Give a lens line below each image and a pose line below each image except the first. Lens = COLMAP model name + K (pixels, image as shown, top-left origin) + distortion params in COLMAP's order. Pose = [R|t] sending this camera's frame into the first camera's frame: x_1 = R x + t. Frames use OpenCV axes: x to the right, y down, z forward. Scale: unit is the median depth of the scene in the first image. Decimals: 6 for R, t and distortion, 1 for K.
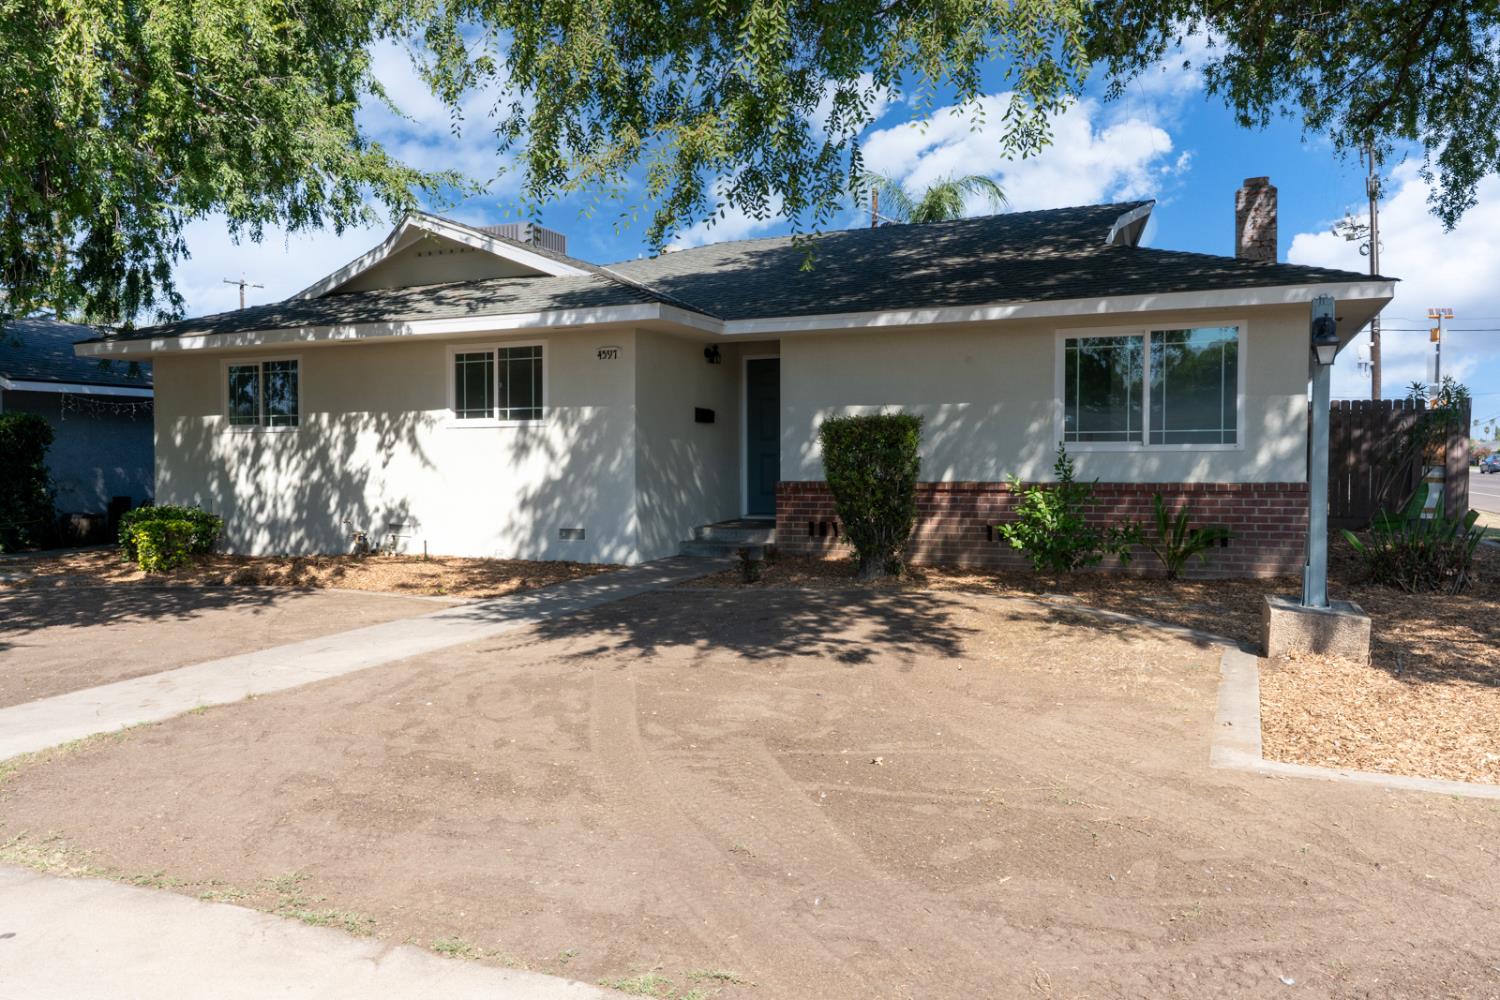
lens RADIAL K [[1176.3, 0, 750.0], [0, 1176.3, 500.0], [0, 0, 1]] dist [-0.013727, -0.004218]
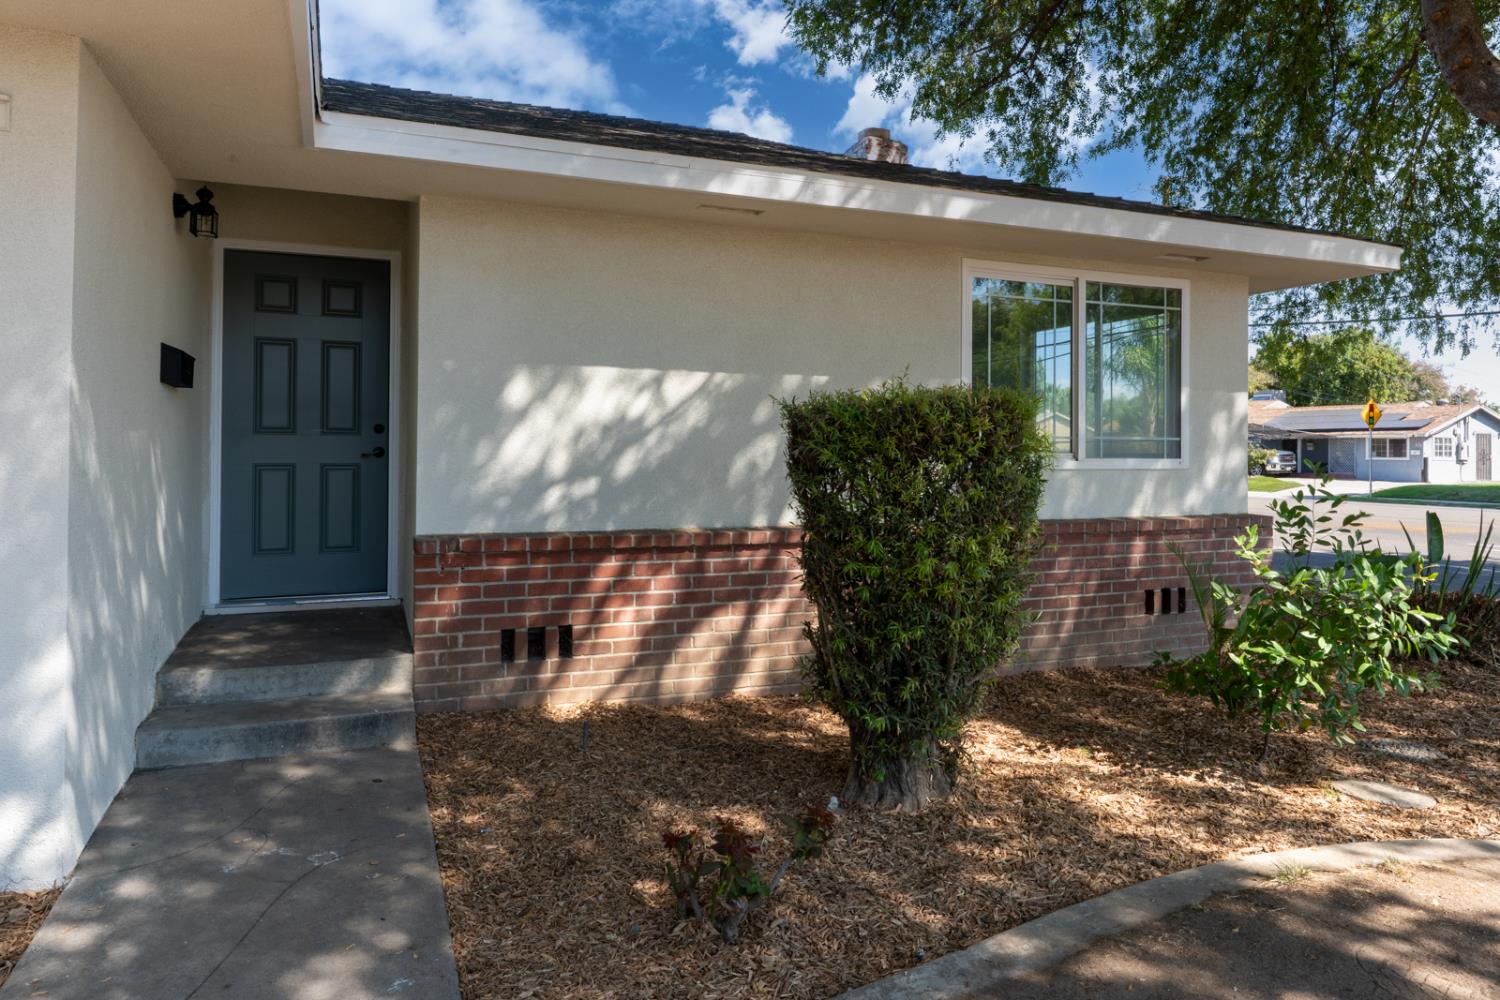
lens RADIAL K [[958.5, 0, 748.3], [0, 958.5, 467.3], [0, 0, 1]] dist [0.005262, 0.002377]
pose [[0.679384, -0.002688, 0.733778, -0.140871], [0.014927, 0.999837, -0.010158, -0.034512], [-0.733632, 0.017855, 0.679313, 0.670248]]
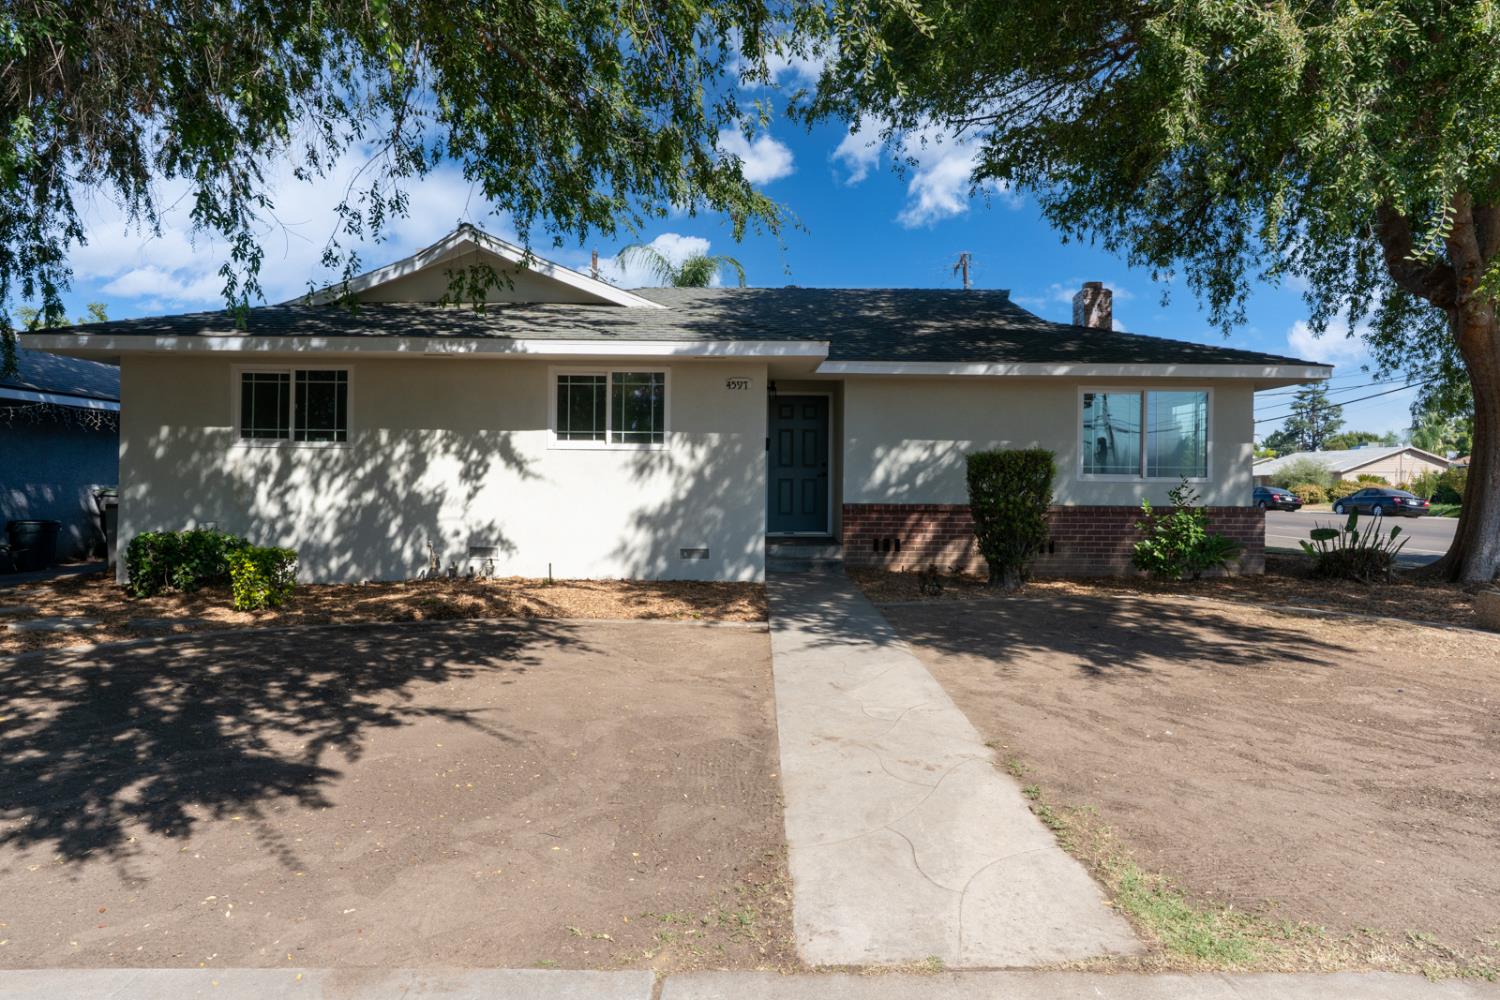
lens RADIAL K [[958.5, 0, 748.3], [0, 958.5, 467.3], [0, 0, 1]] dist [0.005262, 0.002377]
pose [[0.900807, 0.020167, 0.433750, -0.451042], [0.003108, 0.998596, -0.052885, -0.002780], [-0.434208, 0.048987, 0.899480, 0.200277]]
